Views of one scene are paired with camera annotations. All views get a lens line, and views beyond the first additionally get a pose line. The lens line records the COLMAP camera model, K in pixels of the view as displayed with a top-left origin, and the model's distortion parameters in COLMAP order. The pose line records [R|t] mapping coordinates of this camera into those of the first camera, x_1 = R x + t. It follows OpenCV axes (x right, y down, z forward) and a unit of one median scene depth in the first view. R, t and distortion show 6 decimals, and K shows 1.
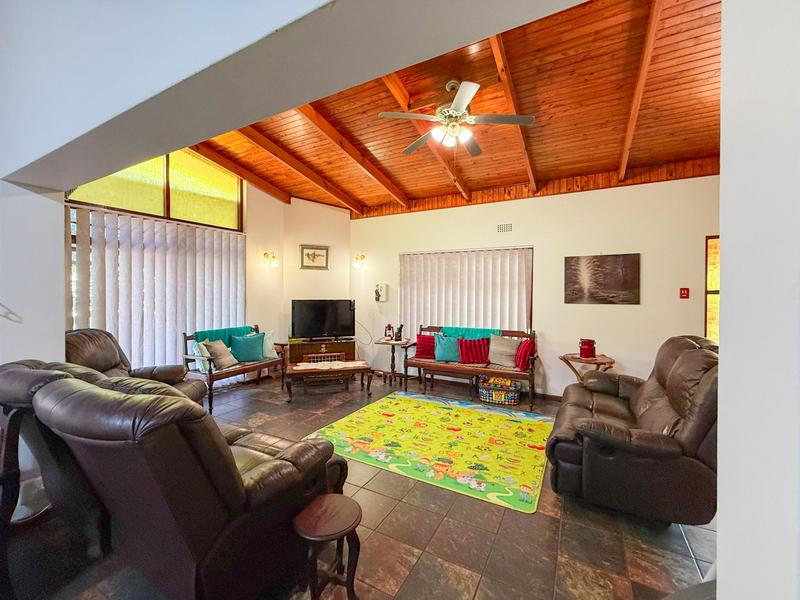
lens RADIAL K [[322.3, 0, 387.1], [0, 322.3, 298.5], [0, 0, 1]] dist [0.000920, 0.000160]
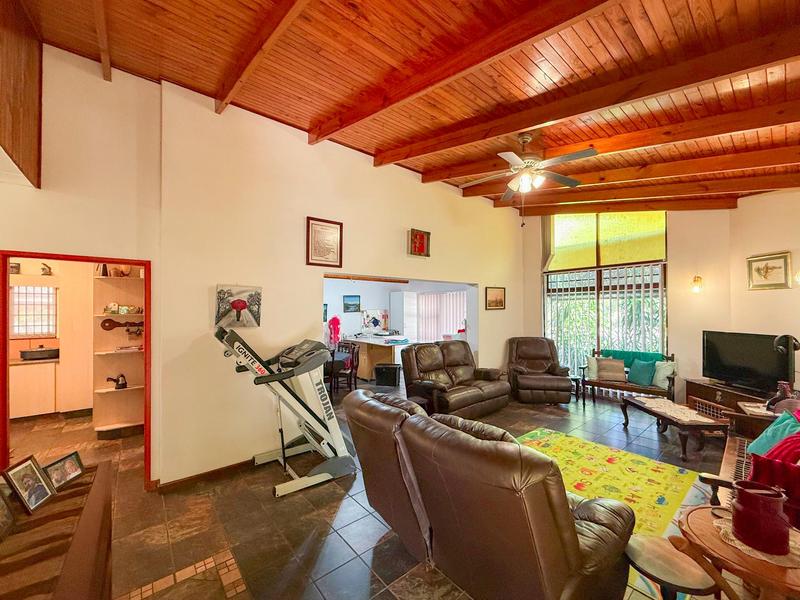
lens RADIAL K [[325.7, 0, 399.4], [0, 325.7, 310.0], [0, 0, 1]] dist [0.000795, 0.000050]
pose [[-0.351993, -0.003197, -0.935997, 0.789279], [-0.012008, 0.999927, 0.001100, -0.040876], [0.935926, 0.011627, -0.352006, 0.562108]]
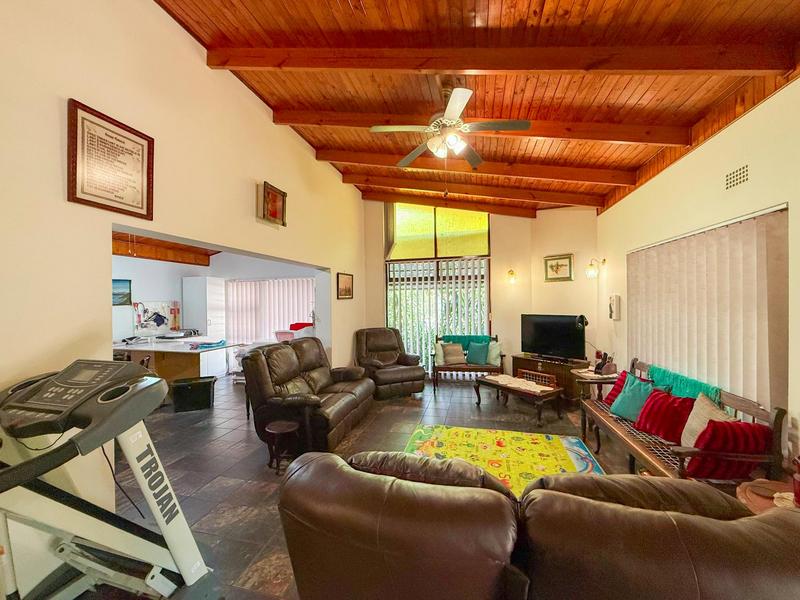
lens RADIAL K [[326.8, 0, 404.1], [0, 326.8, 302.8], [0, 0, 1]] dist [-0.000121, -0.000264]
pose [[0.281561, -0.002351, -0.959540, 0.608346], [0.000609, 0.999997, -0.002272, -0.030104], [0.959543, 0.000055, 0.281562, 0.349274]]
